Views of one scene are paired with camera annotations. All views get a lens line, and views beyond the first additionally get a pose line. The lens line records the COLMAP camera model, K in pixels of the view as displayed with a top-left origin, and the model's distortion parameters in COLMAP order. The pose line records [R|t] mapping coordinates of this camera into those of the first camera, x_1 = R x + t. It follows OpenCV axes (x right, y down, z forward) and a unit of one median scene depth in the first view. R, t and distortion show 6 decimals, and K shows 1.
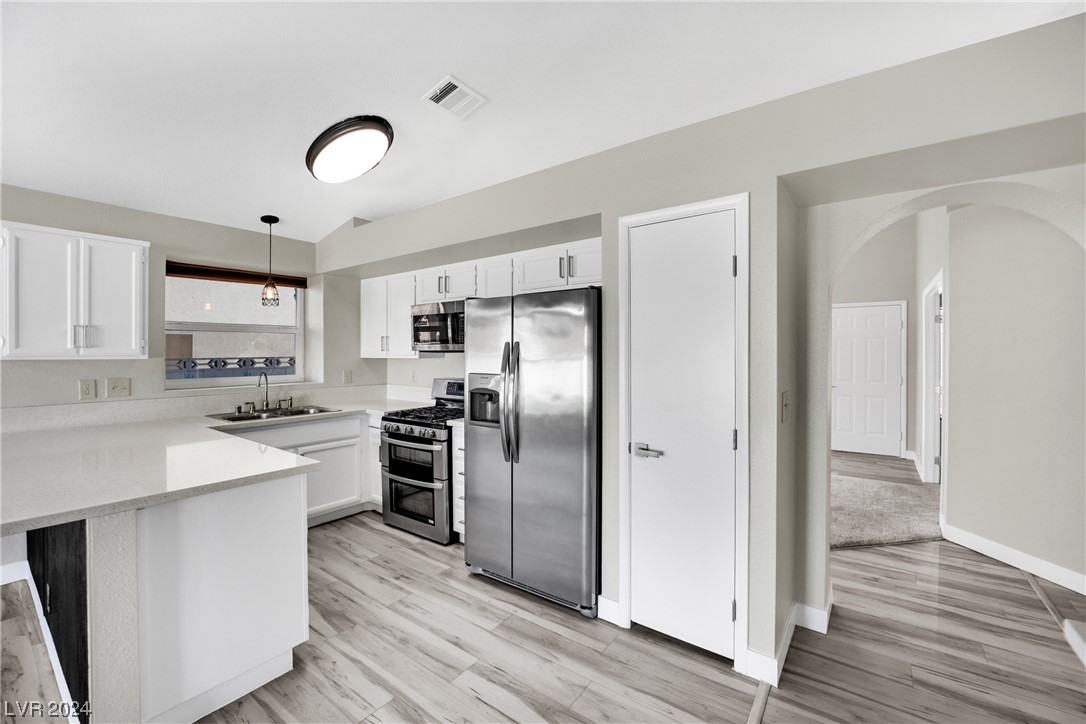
lens RADIAL K [[436.7, 0, 604.1], [0, 436.7, 355.6], [0, 0, 1]] dist [-0.029620, -0.000102]
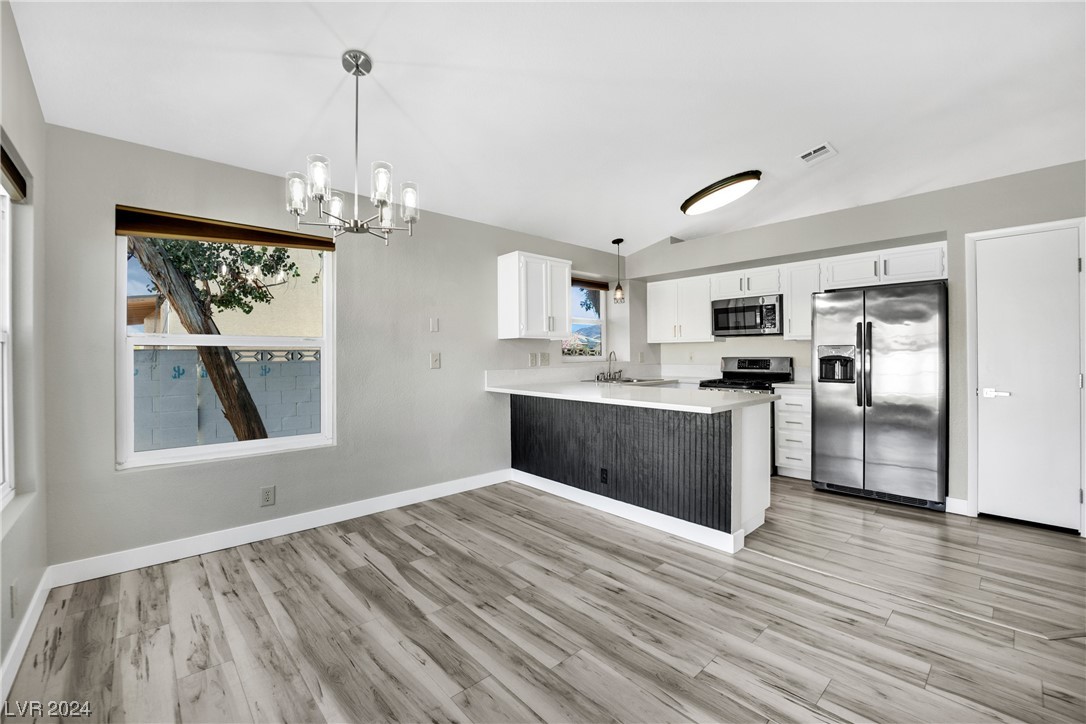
lens RADIAL K [[459.9, 0, 578.1], [0, 459.9, 357.0], [0, 0, 1]] dist [-0.022850, 0.000034]
pose [[0.976986, -0.004431, -0.213255, -0.783119], [0.005110, 0.999983, 0.002636, 0.070835], [0.213240, -0.003665, 0.976993, -0.642070]]
